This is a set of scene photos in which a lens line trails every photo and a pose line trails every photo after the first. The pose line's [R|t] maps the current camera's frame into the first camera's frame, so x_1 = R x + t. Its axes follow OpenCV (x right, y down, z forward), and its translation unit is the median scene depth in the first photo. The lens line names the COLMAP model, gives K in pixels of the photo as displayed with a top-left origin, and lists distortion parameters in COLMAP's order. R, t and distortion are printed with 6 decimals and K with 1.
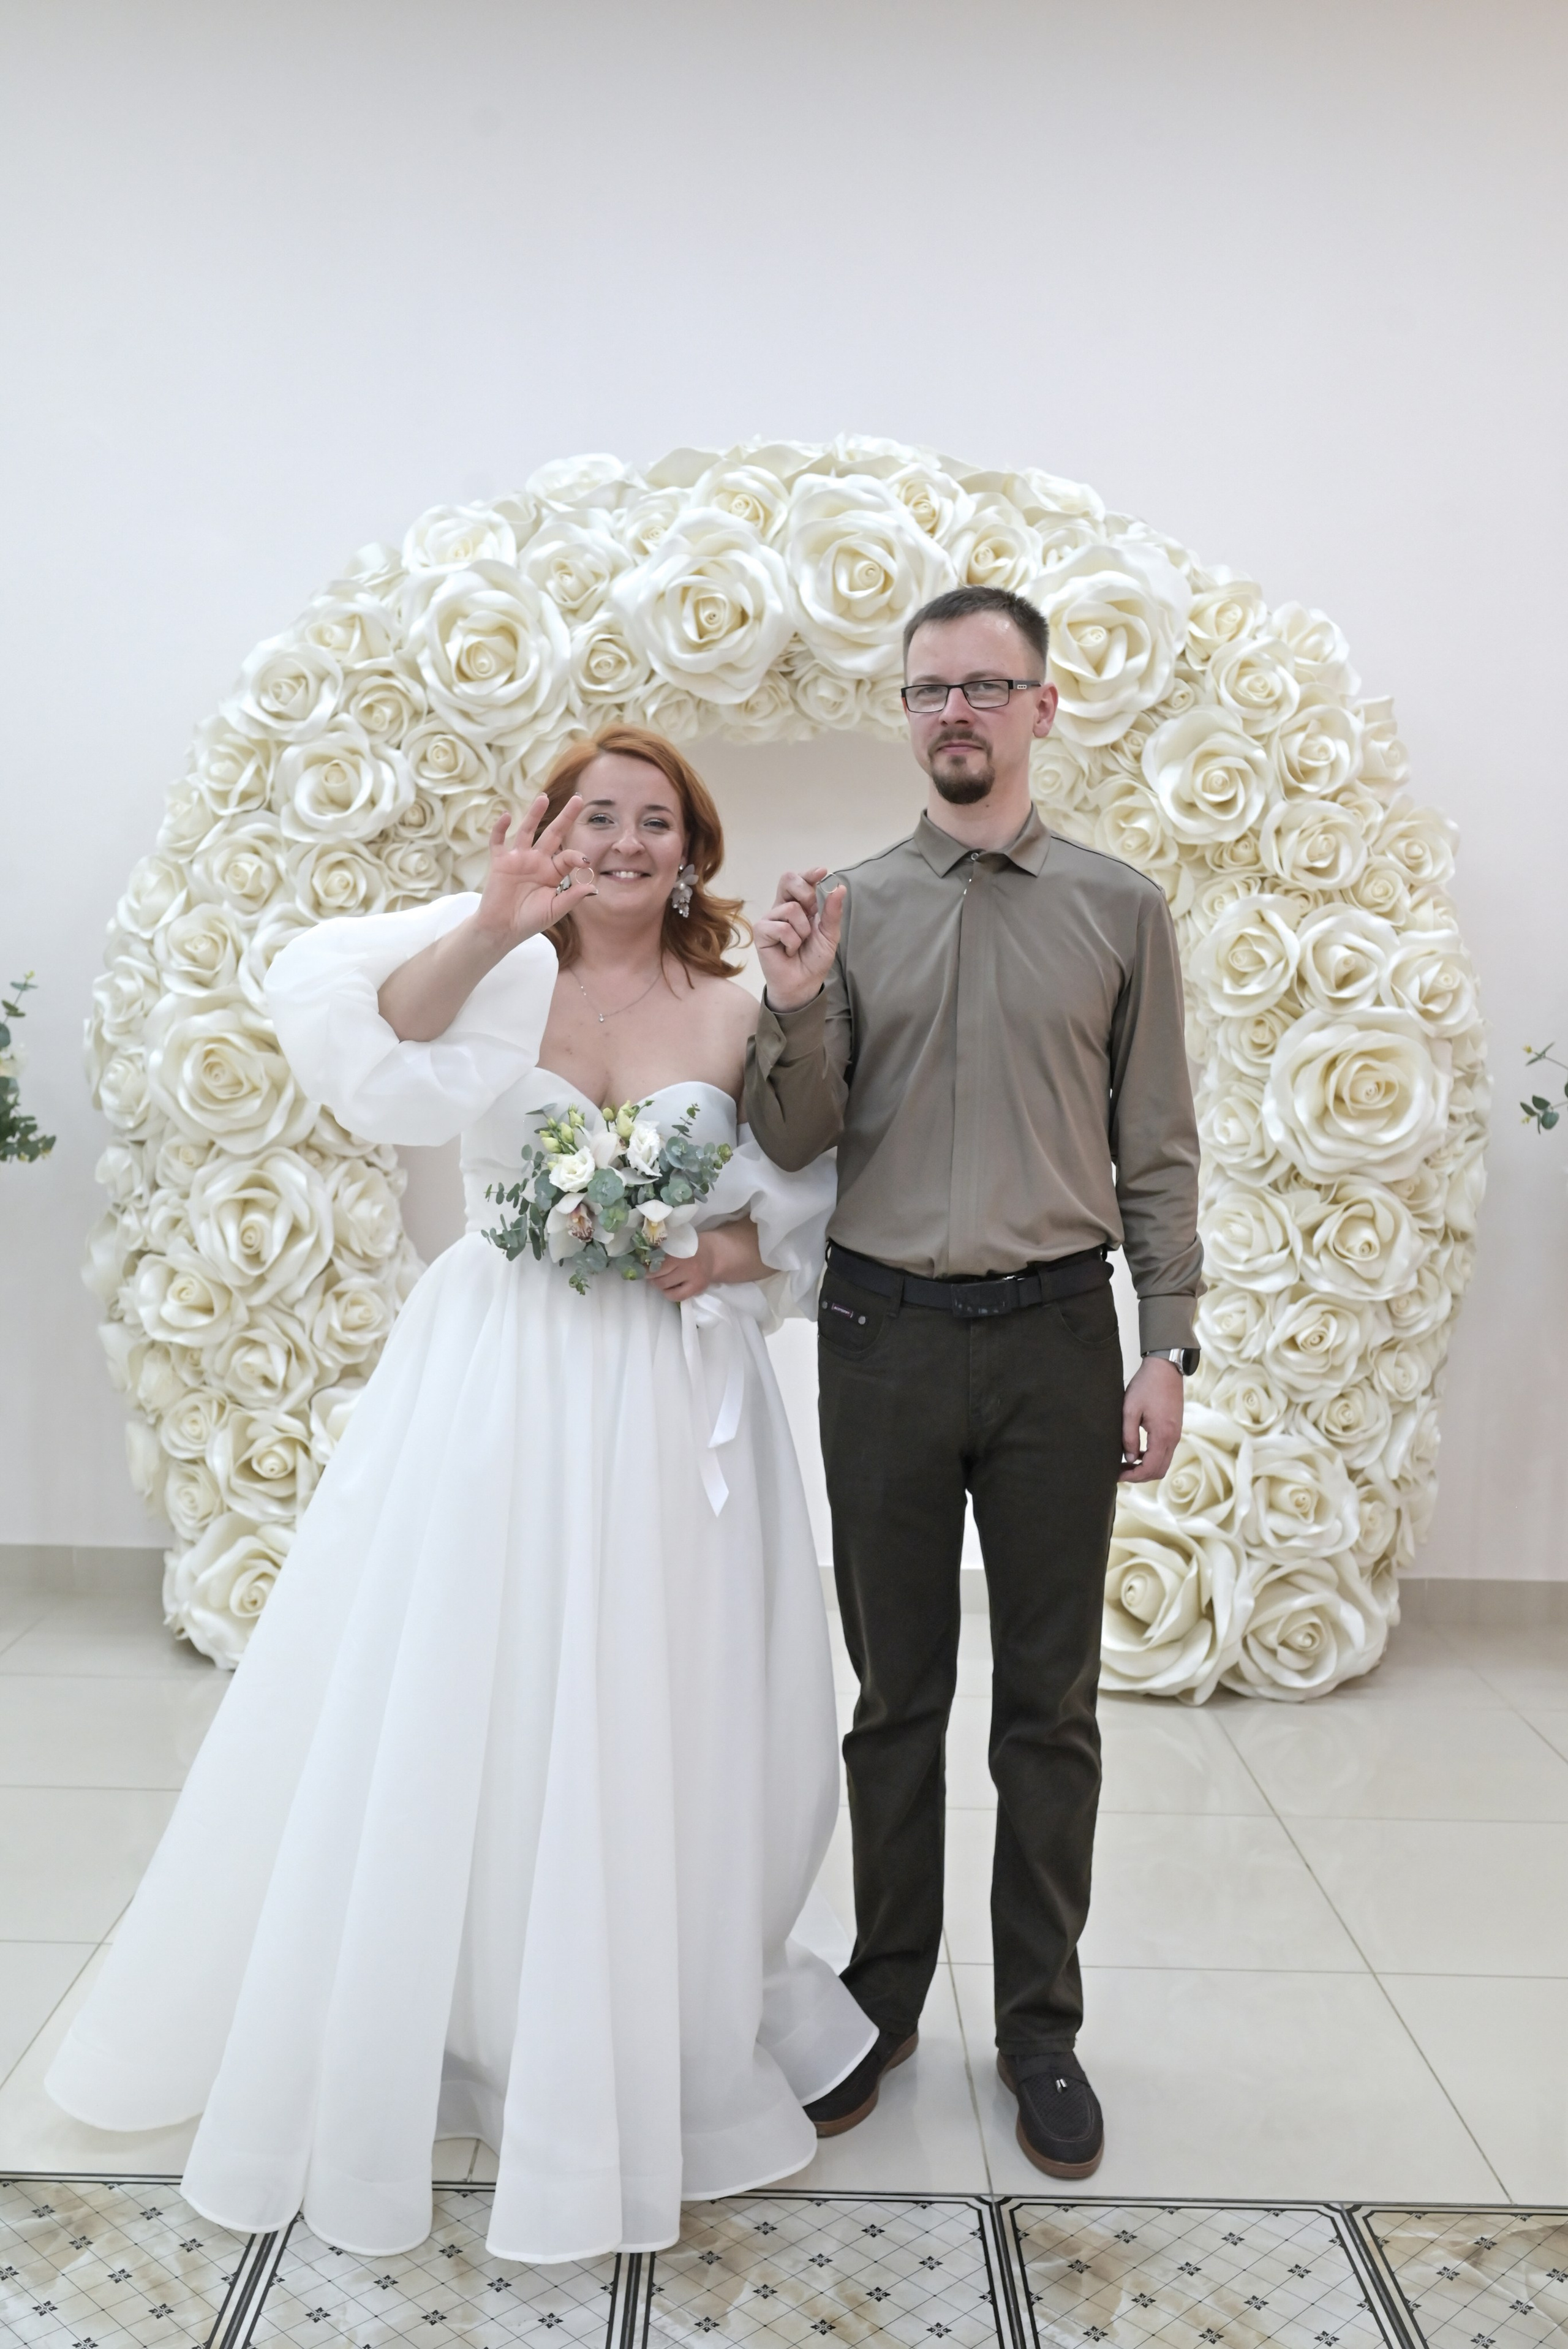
lens RADIAL K [[2458.3, 0, 808.0], [0, 2458.3, 1261.8], [0, 0, 1]] dist [-0.049436, 0.000000]
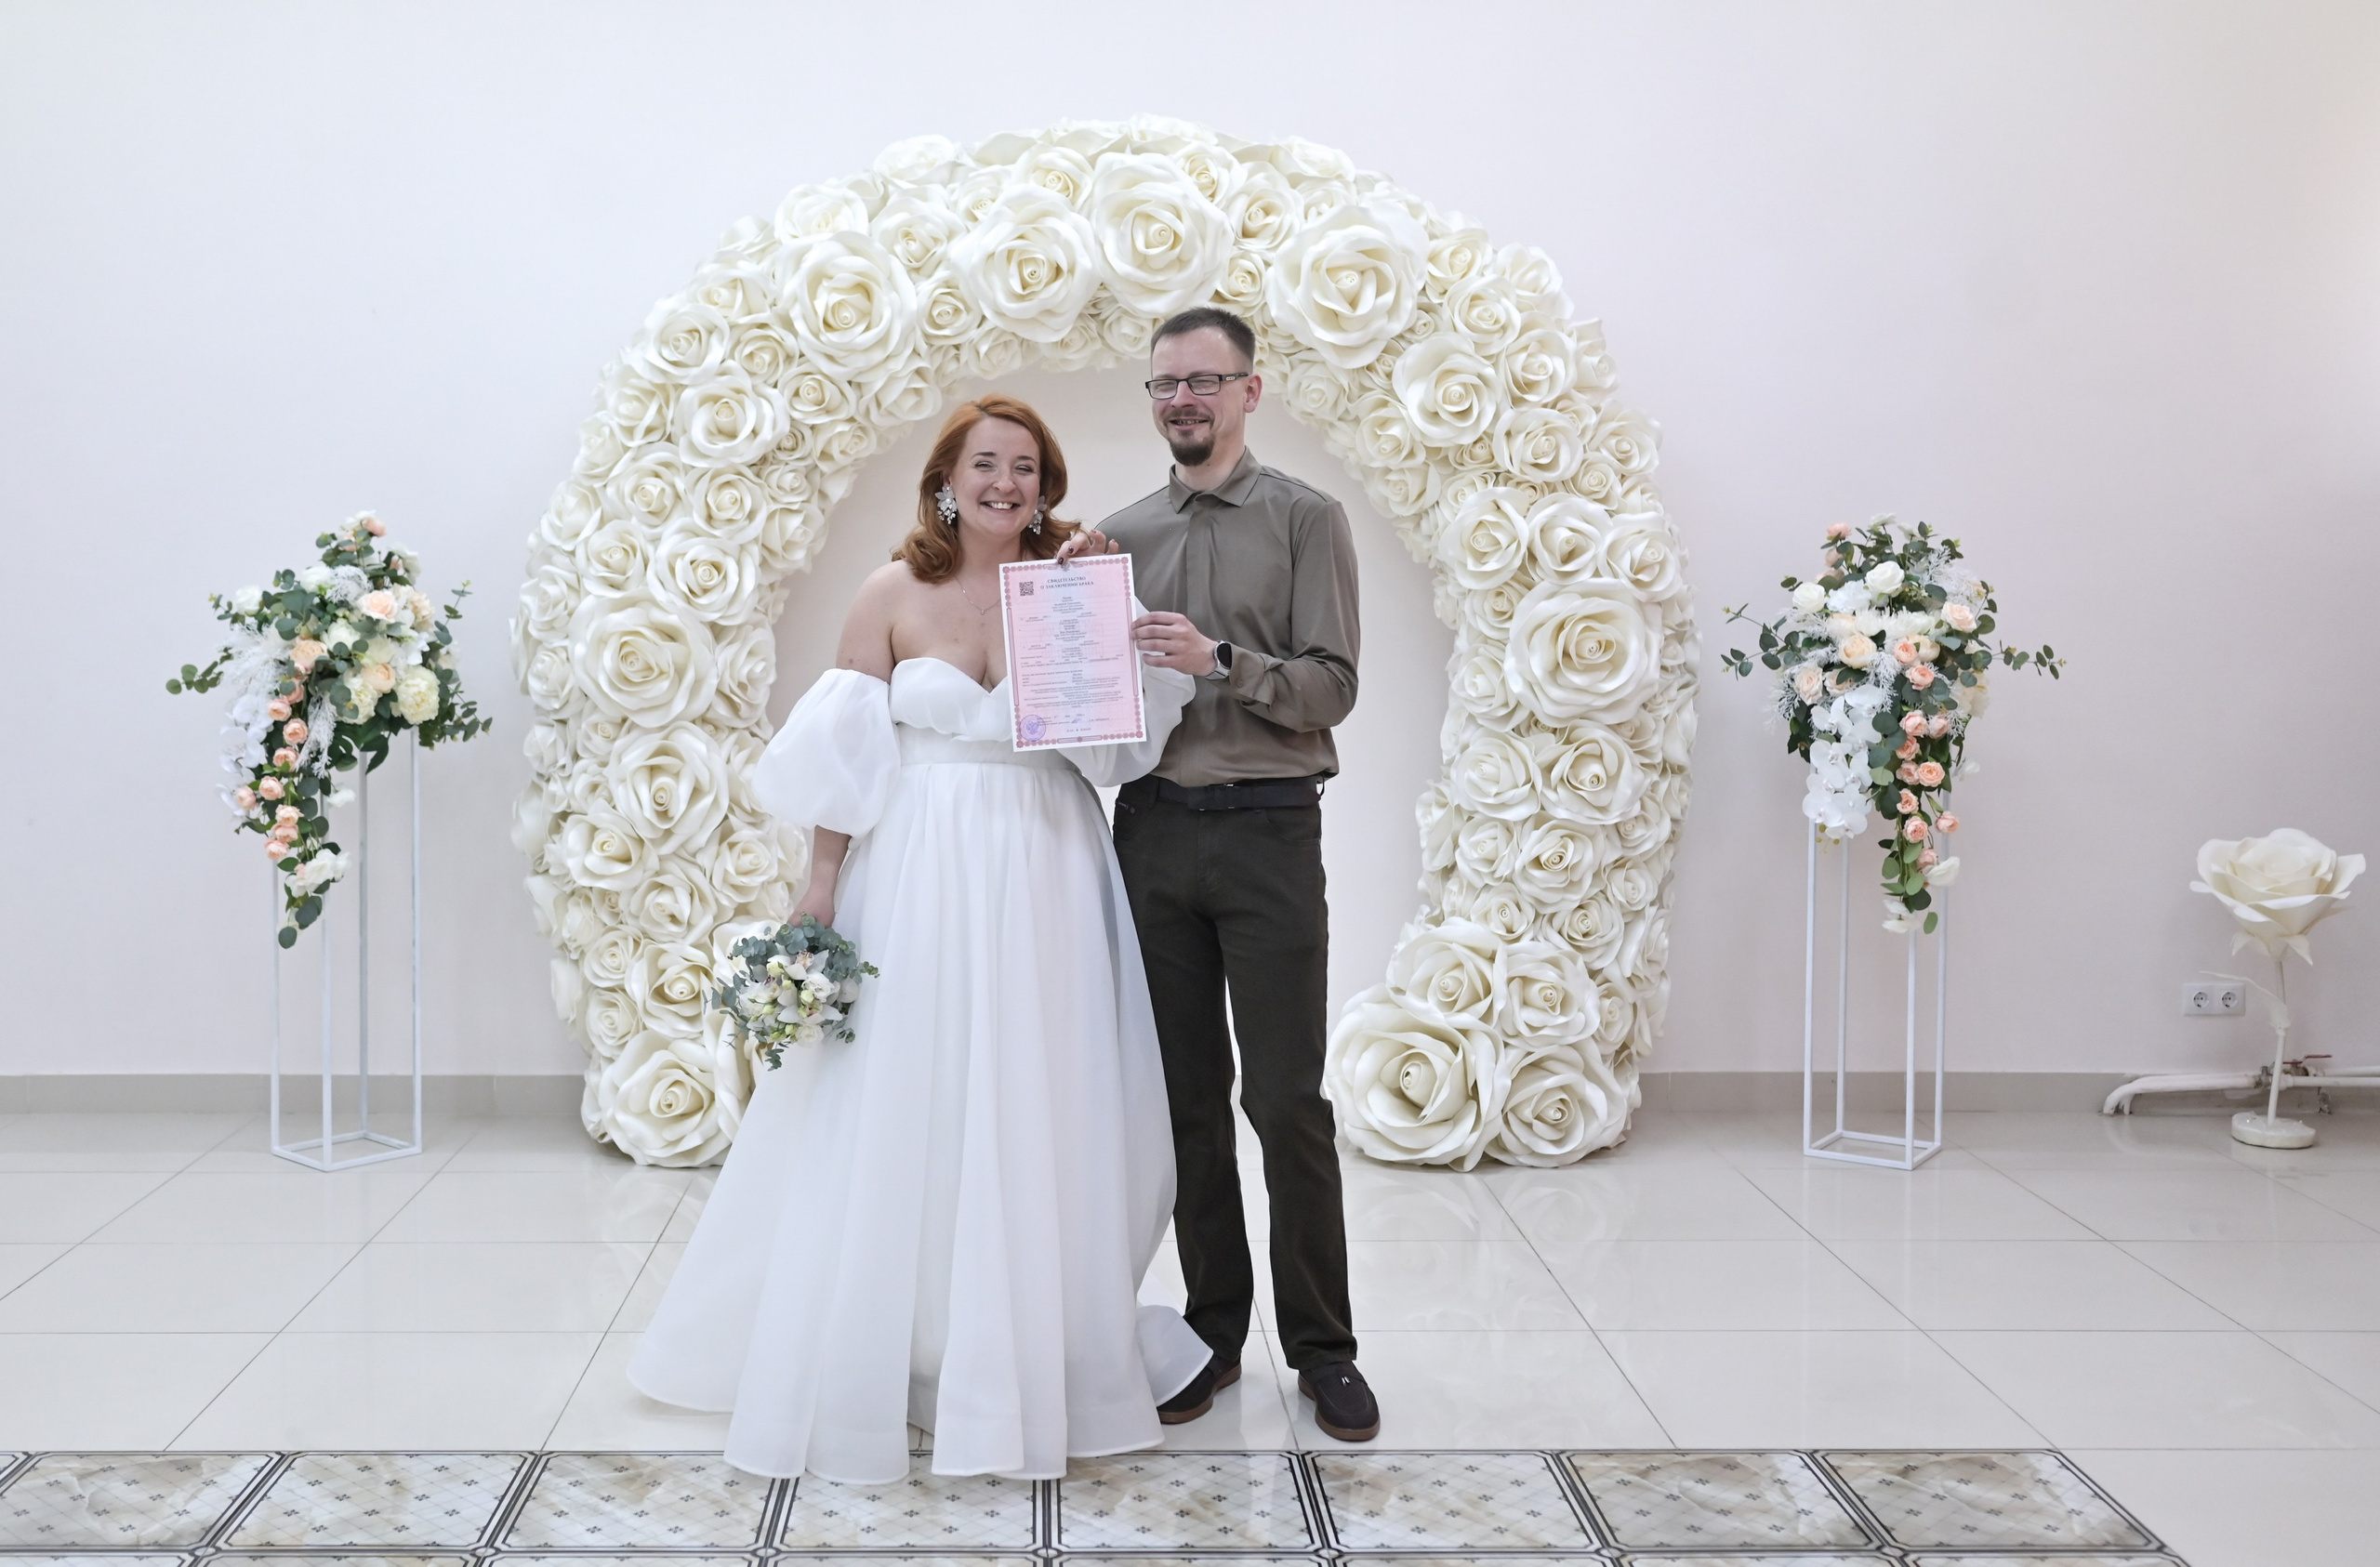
lens RADIAL K [[2490.4, 0, 1188.9], [0, 2490.4, 781.2], [0, 0, 1]] dist [-0.049436, 0.000000]
pose [[0.998906, -0.030329, 0.035594, -0.012753], [0.031159, 0.999250, -0.023003, 0.017502], [-0.034870, 0.024087, 0.999102, -0.211165]]
